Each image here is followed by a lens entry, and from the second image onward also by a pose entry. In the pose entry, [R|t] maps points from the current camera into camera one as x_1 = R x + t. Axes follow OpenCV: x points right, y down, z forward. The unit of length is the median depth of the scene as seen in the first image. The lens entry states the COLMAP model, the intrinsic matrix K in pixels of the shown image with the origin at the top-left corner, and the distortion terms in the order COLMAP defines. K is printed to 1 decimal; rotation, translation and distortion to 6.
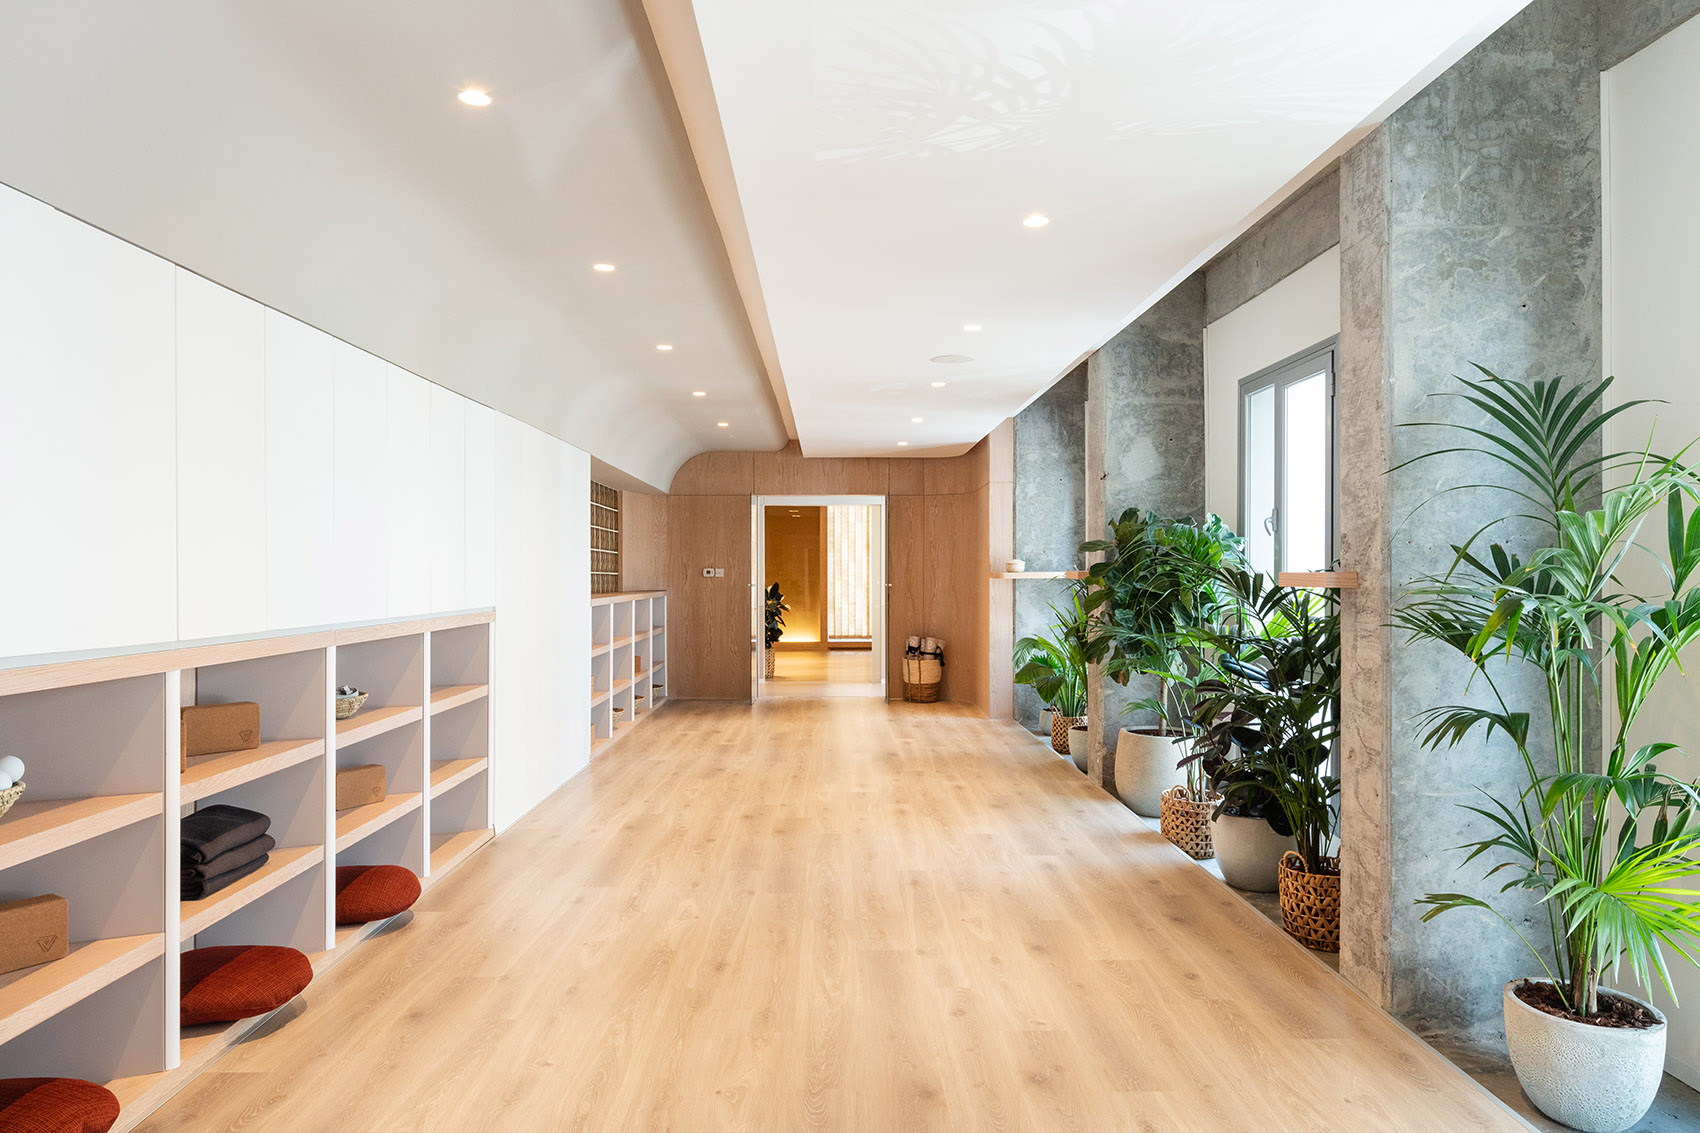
lens RADIAL K [[1105.0, 0, 849.0], [0, 1105.0, 571.4], [0, 0, 1]] dist [0.024281, -0.015578]
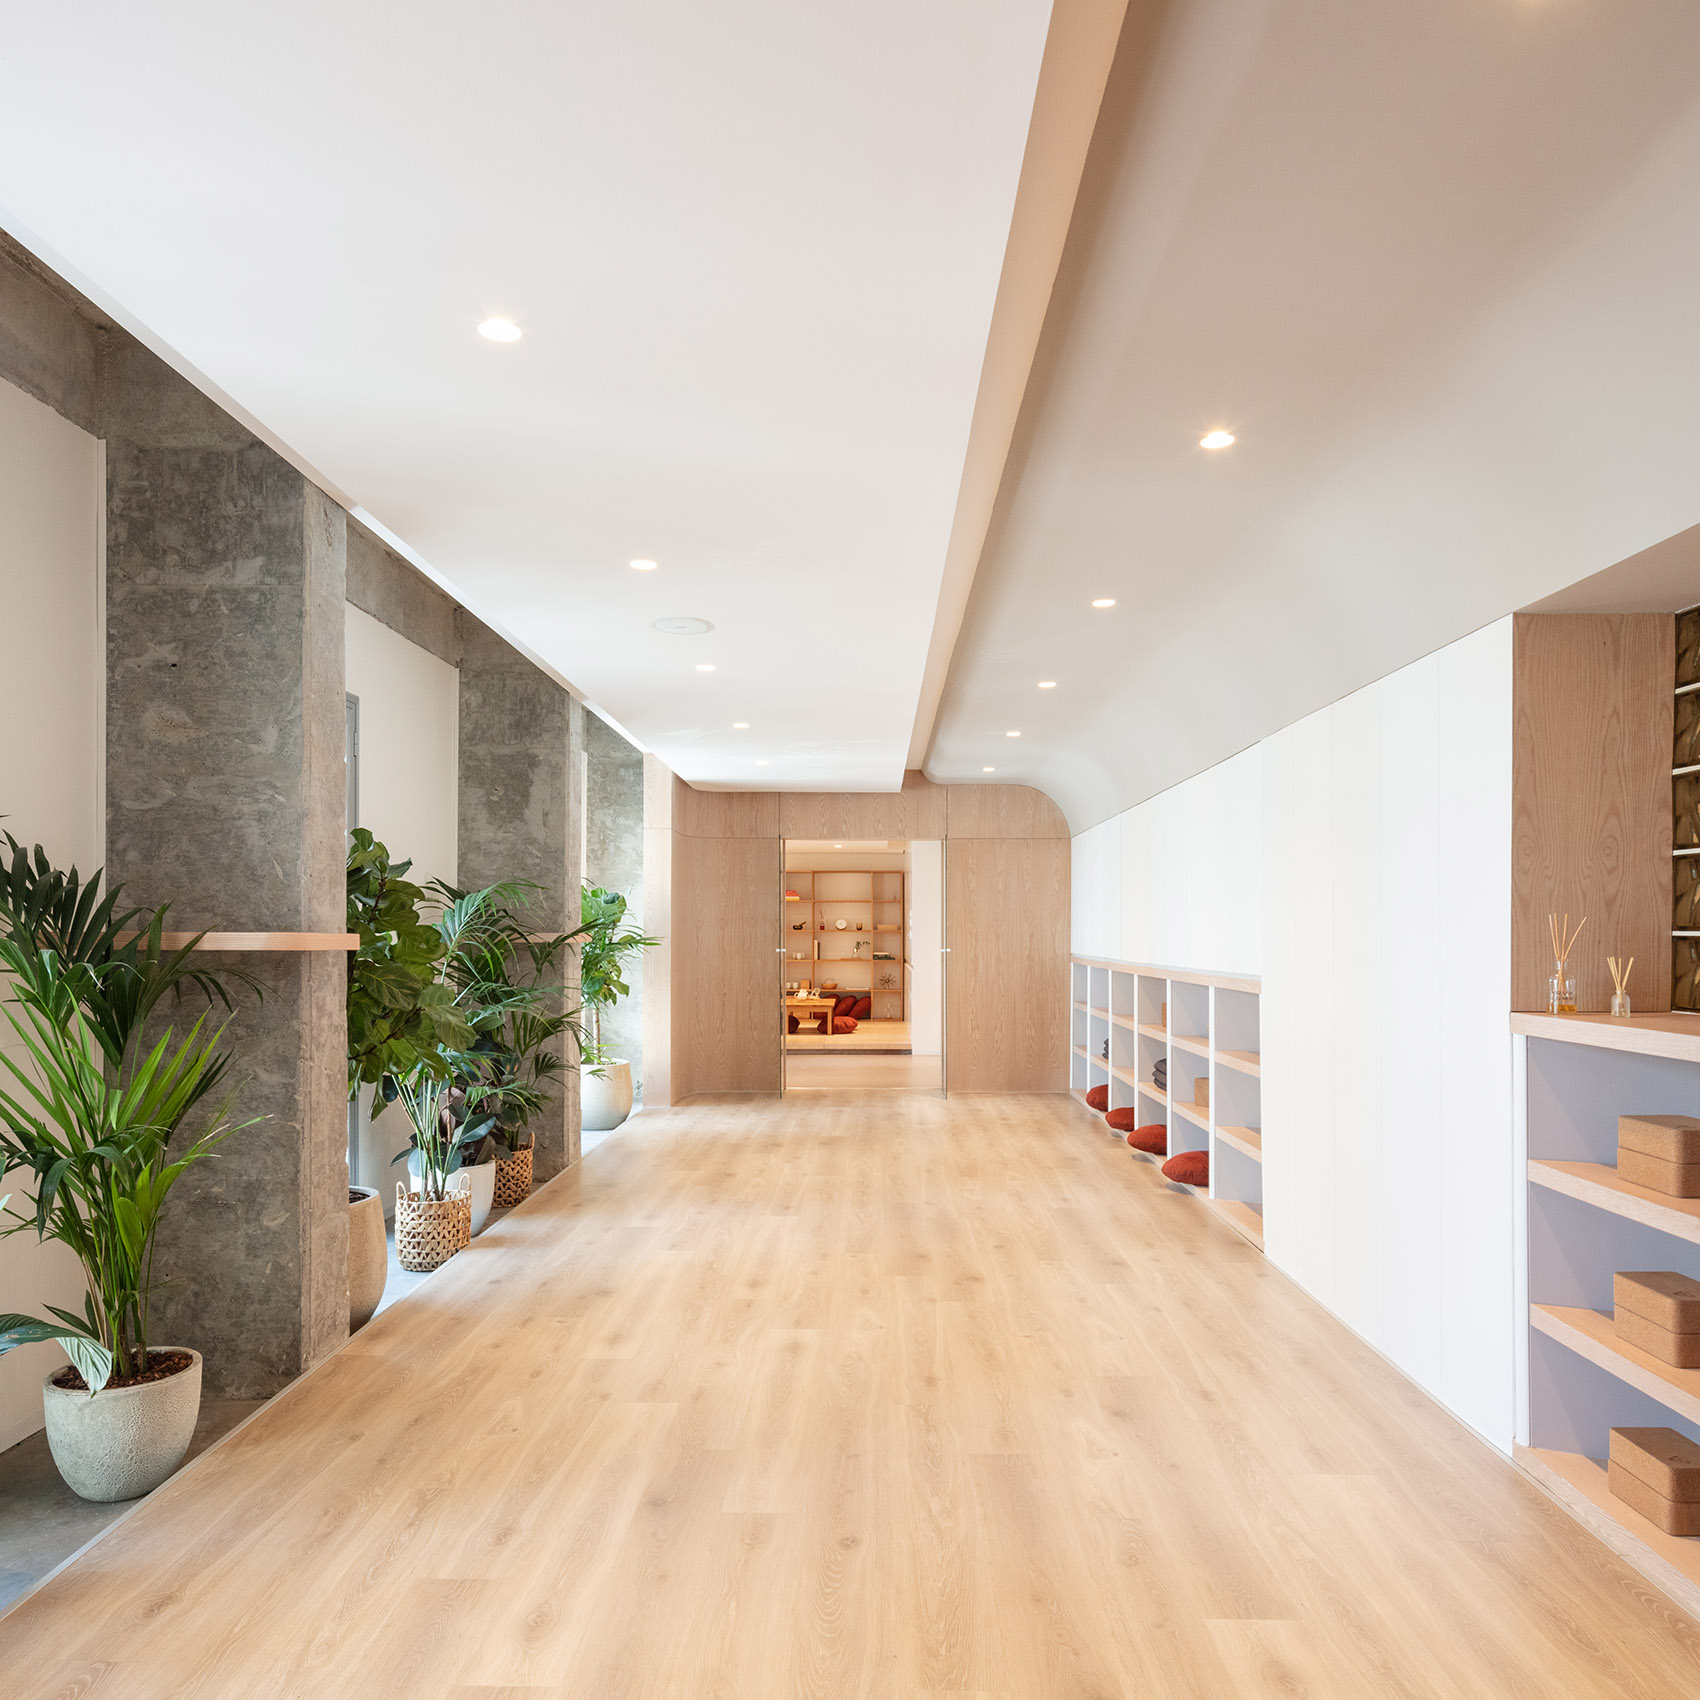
lens RADIAL K [[1237.1, 0, 849.4], [0, 1237.1, 855.1], [0, 0, 1]] dist [0.013309, -0.002652]
pose [[-0.999412, 0.001008, 0.034270, -0.021100], [-0.001112, 0.998089, -0.061786, -0.000424], [-0.034267, -0.061788, -0.997501, 0.990593]]
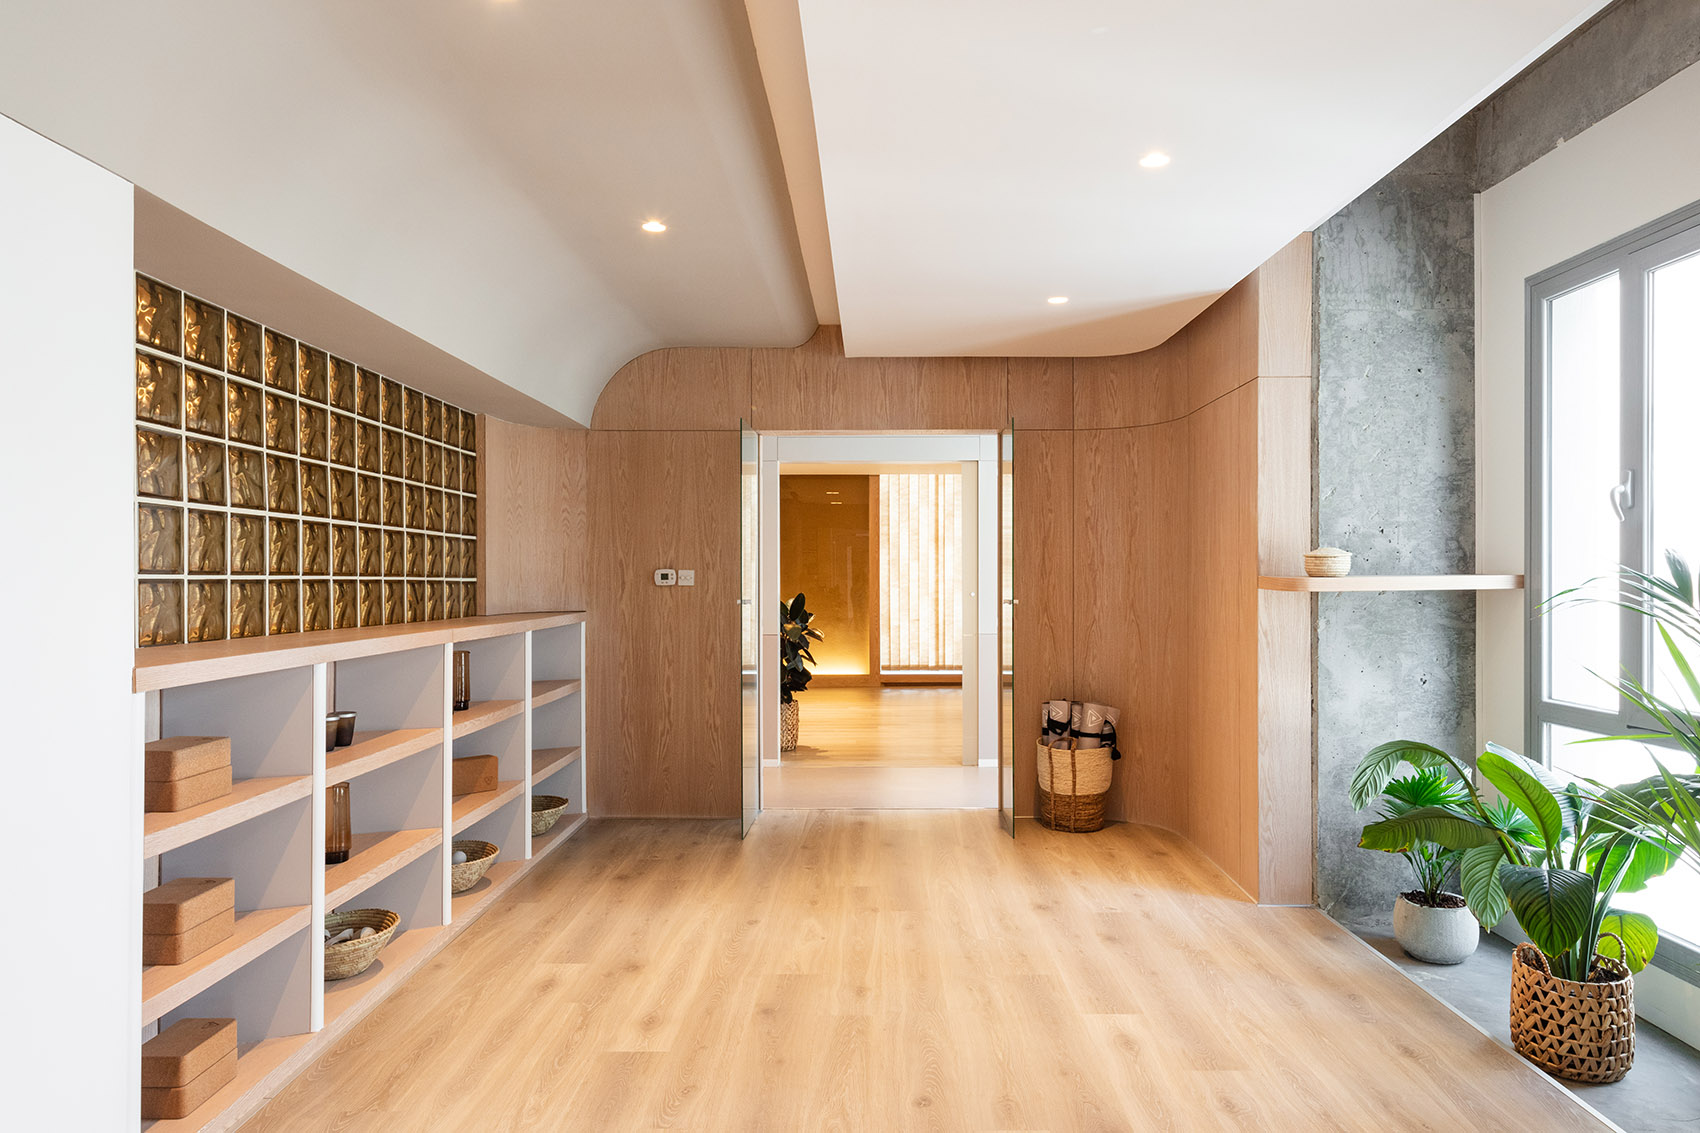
lens RADIAL K [[1105.0, 0, 856.4], [0, 1105.0, 569.5], [0, 0, 1]] dist [0.024281, -0.015578]
pose [[0.999502, -0.000519, -0.031554, -0.019560], [0.000363, 0.999988, -0.004953, -0.000023], [0.031556, 0.004939, 0.999490, 0.482293]]
